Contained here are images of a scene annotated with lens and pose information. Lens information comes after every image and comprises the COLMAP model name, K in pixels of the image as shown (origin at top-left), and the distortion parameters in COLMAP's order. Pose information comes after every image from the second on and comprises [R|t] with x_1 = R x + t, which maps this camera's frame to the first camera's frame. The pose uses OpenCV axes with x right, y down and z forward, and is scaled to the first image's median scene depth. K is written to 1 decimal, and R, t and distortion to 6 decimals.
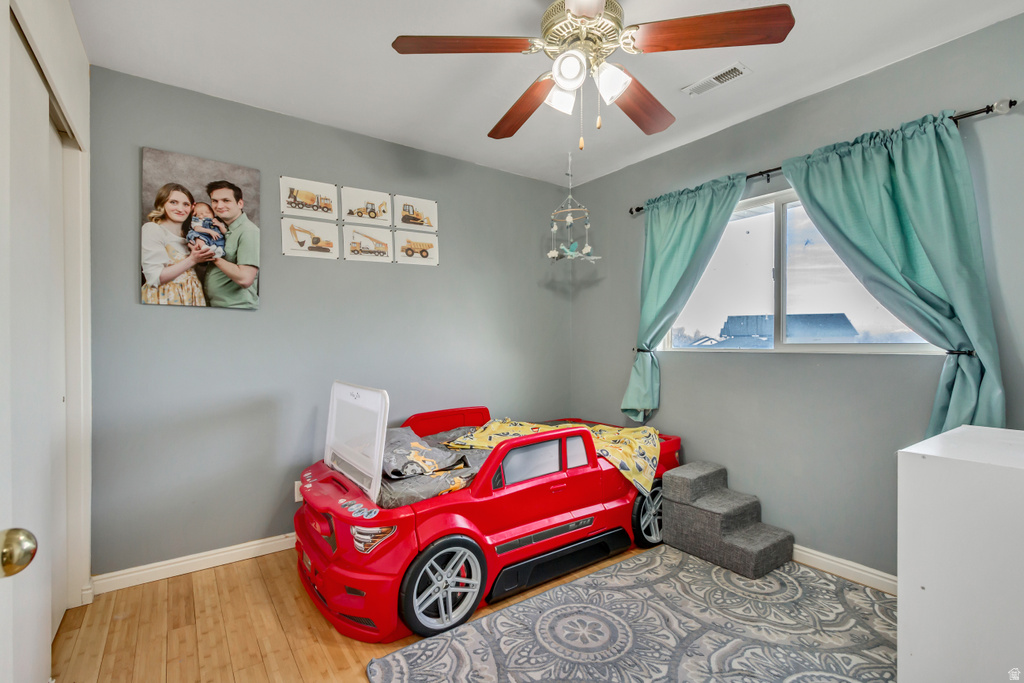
lens RADIAL K [[476.4, 0, 507.8], [0, 476.4, 354.1], [0, 0, 1]] dist [0.002339, 0.000106]
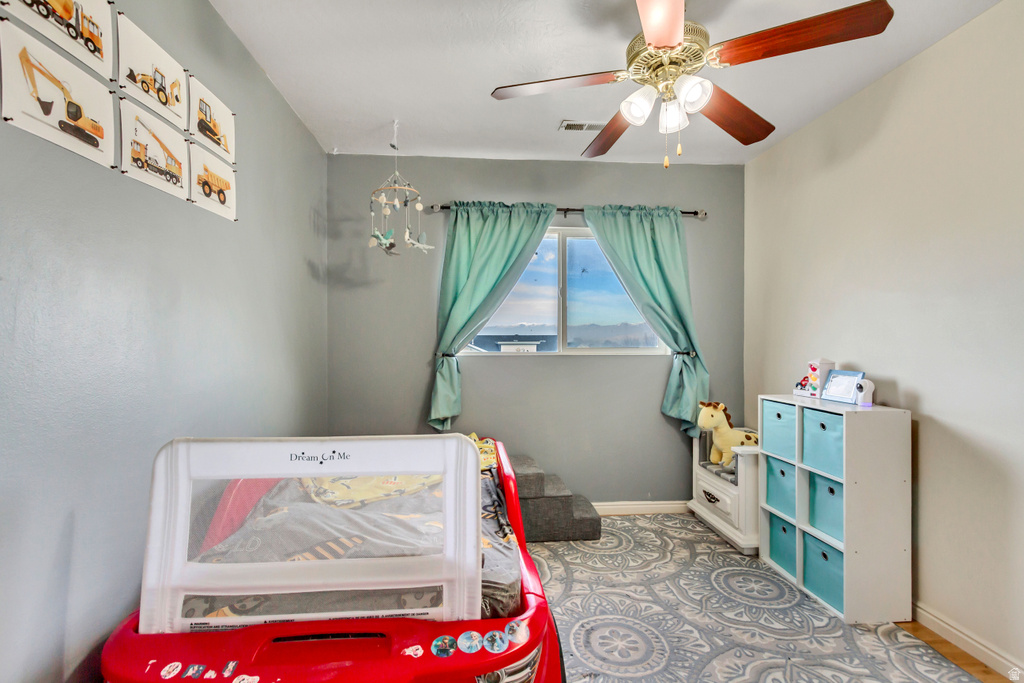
lens RADIAL K [[477.8, 0, 512.0], [0, 477.8, 341.5], [0, 0, 1]] dist [-0.003021, -0.001229]
pose [[0.507378, -0.002764, 0.861719, -0.568277], [0.017120, 0.999830, -0.006873, -0.030933], [-0.861554, 0.018240, 0.507339, 0.475037]]
